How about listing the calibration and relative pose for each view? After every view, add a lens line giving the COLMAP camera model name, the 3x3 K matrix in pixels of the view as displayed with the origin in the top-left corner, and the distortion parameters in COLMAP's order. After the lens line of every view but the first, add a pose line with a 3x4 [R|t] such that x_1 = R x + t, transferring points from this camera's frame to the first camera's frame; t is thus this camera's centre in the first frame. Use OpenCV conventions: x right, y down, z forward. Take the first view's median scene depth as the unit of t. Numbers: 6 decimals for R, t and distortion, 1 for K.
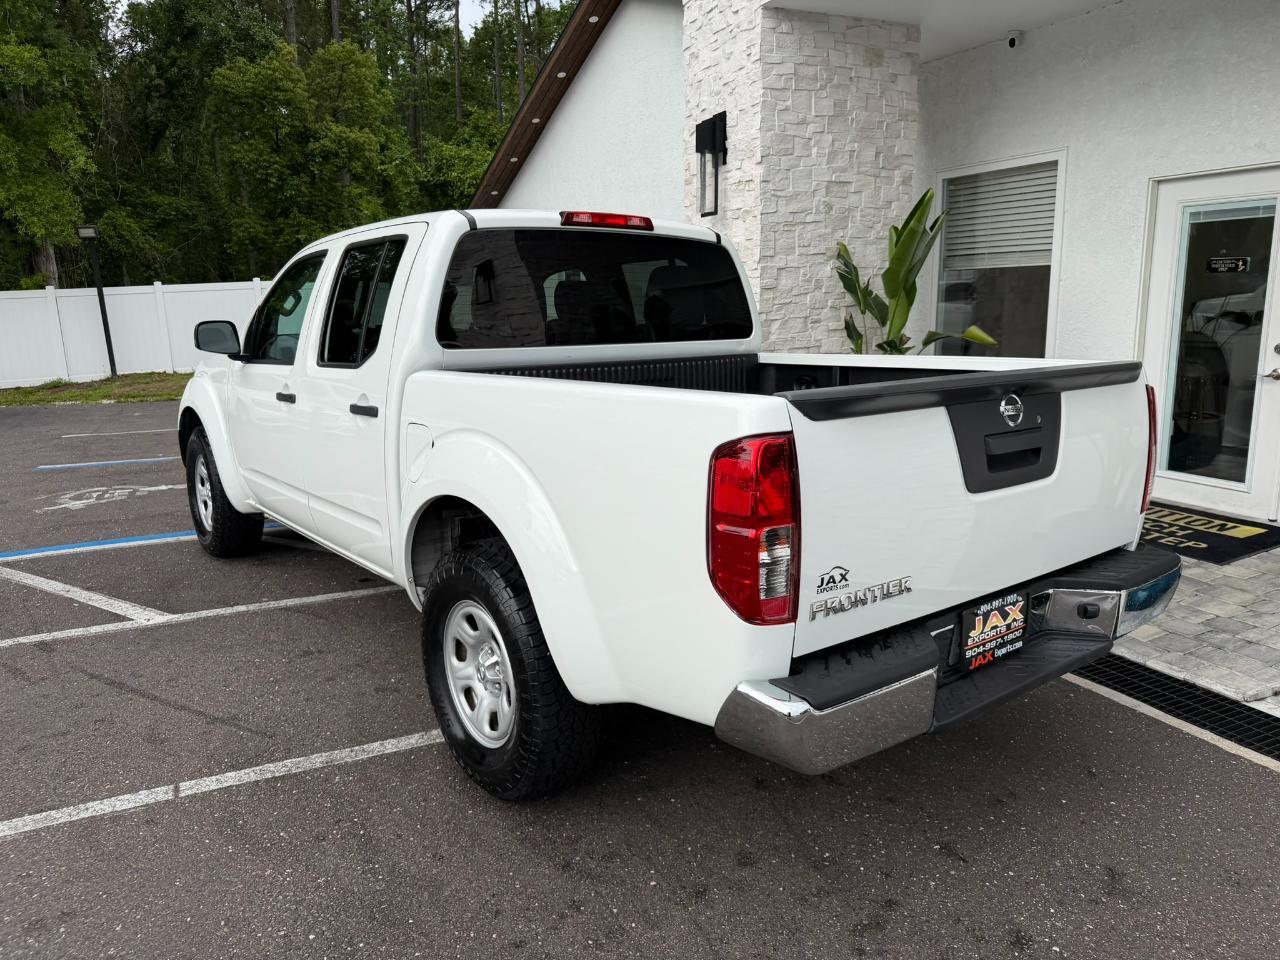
lens RADIAL K [[908.1, 0, 634.5], [0, 908.1, 482.1], [0, 0, 1]] dist [0.001833, -0.007085]
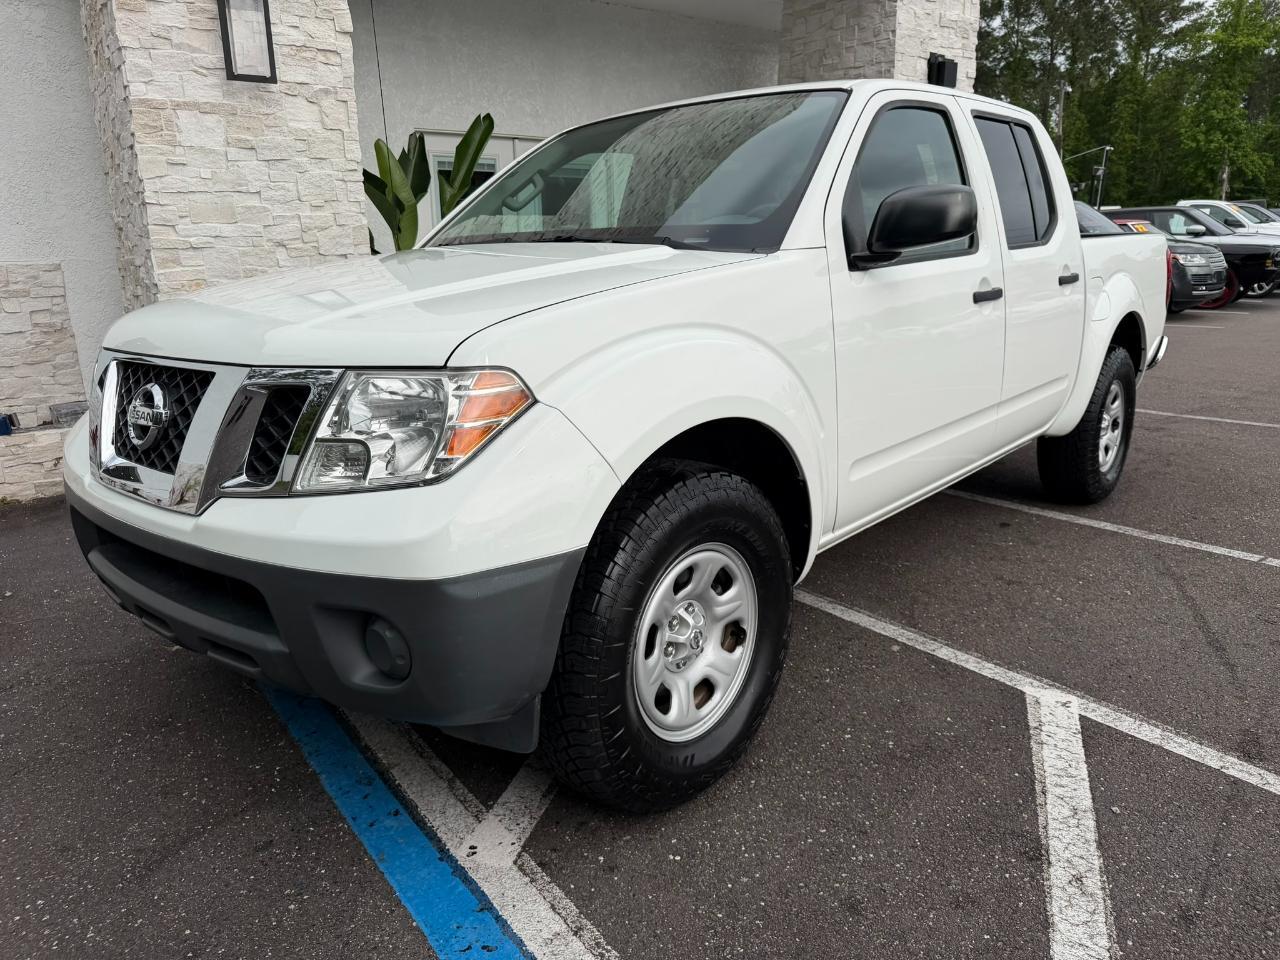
lens RADIAL K [[911.8, 0, 646.4], [0, 911.8, 479.2], [0, 0, 1]] dist [0.001947, -0.006393]
pose [[-0.200509, -0.223554, 0.953845, -0.724001], [0.213824, 0.940158, 0.265295, -0.140901], [-0.956073, 0.257149, -0.140709, 0.936283]]
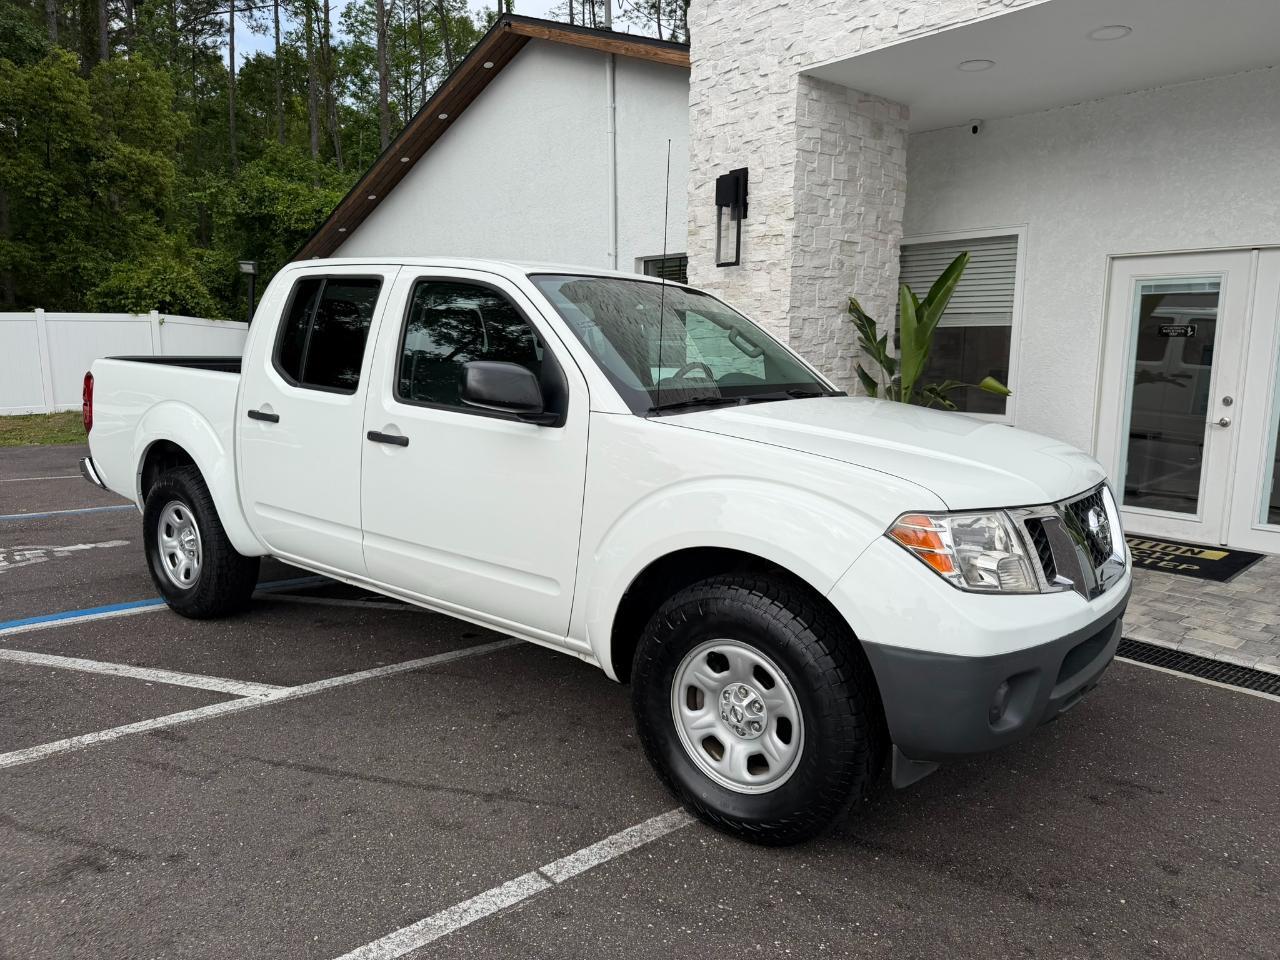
lens RADIAL K [[904.6, 0, 647.7], [0, 904.6, 484.2], [0, 0, 1]] dist [0.017088, -0.025611]
pose [[0.961954, -0.009073, 0.273061, -0.302876], [0.023947, 0.998402, -0.051188, 0.004695], [-0.272160, 0.055779, 0.960634, 0.054085]]
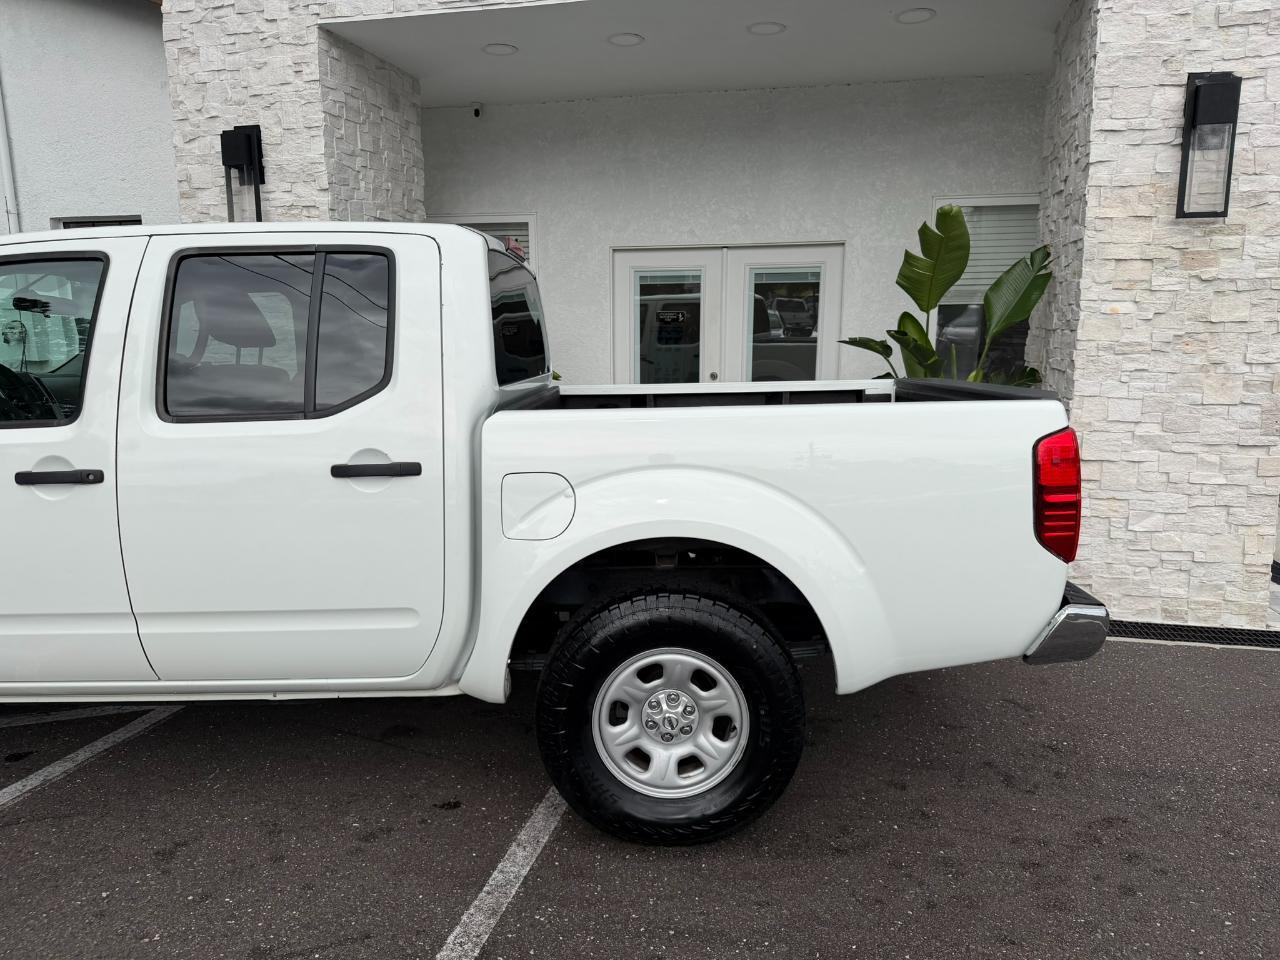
lens RADIAL K [[900.4, 0, 637.3], [0, 900.4, 485.6], [0, 0, 1]] dist [0.033961, -0.043833]
pose [[0.619650, -0.115590, 0.776320, -0.410539], [0.146349, 0.988766, 0.030408, -0.031319], [-0.771113, 0.094771, 0.629605, 0.188354]]
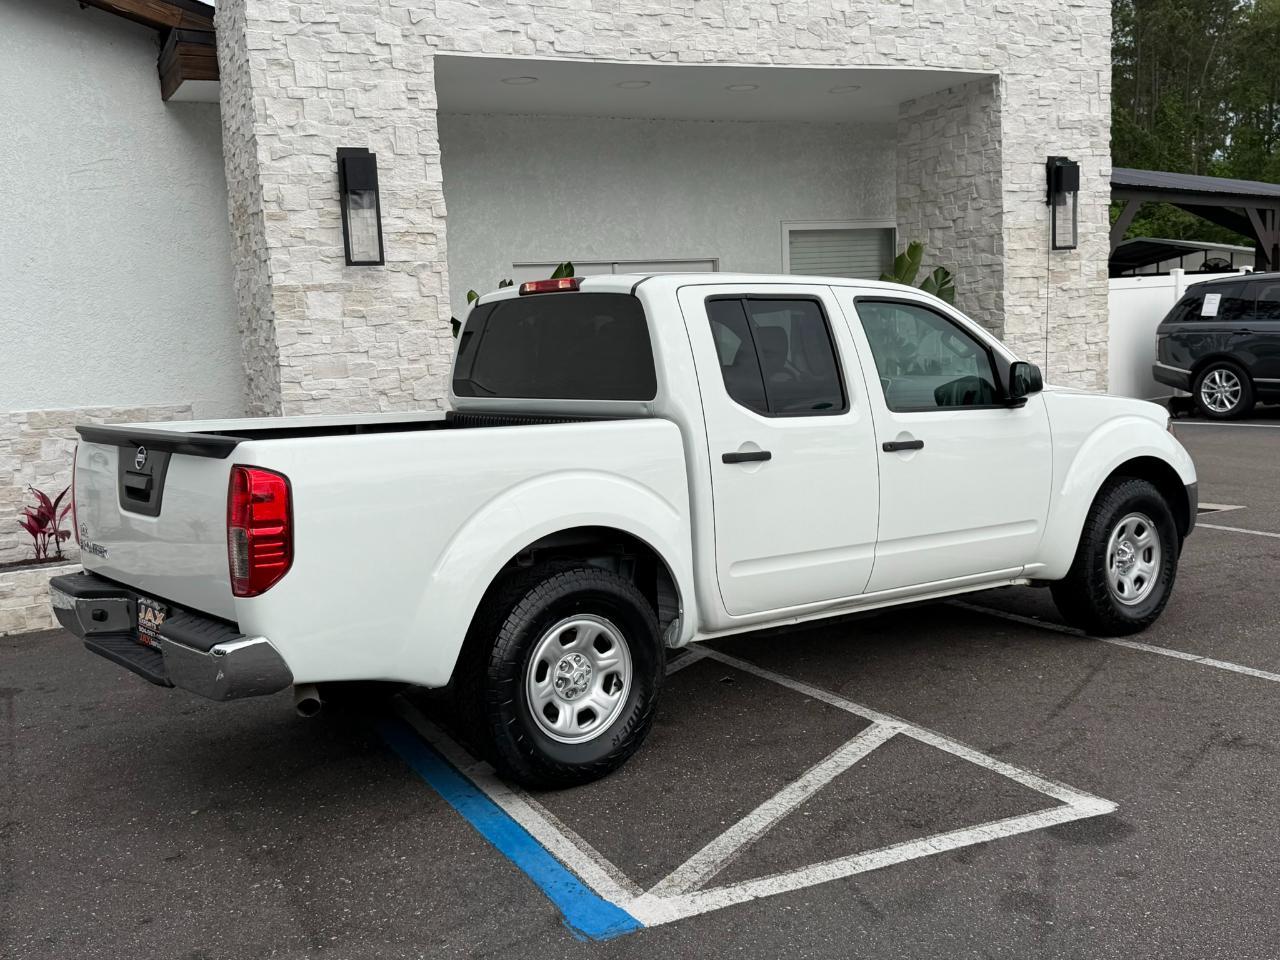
lens RADIAL K [[1369.1, 0, 640.0], [0, 1369.1, 480.0], [0, 0, 1]] dist [0.228145, -0.579749]
pose [[-0.012518, -0.092707, 0.995615, -1.261389], [0.245460, 0.964941, 0.092937, -0.169797], [-0.969326, 0.245547, 0.010677, 0.831033]]
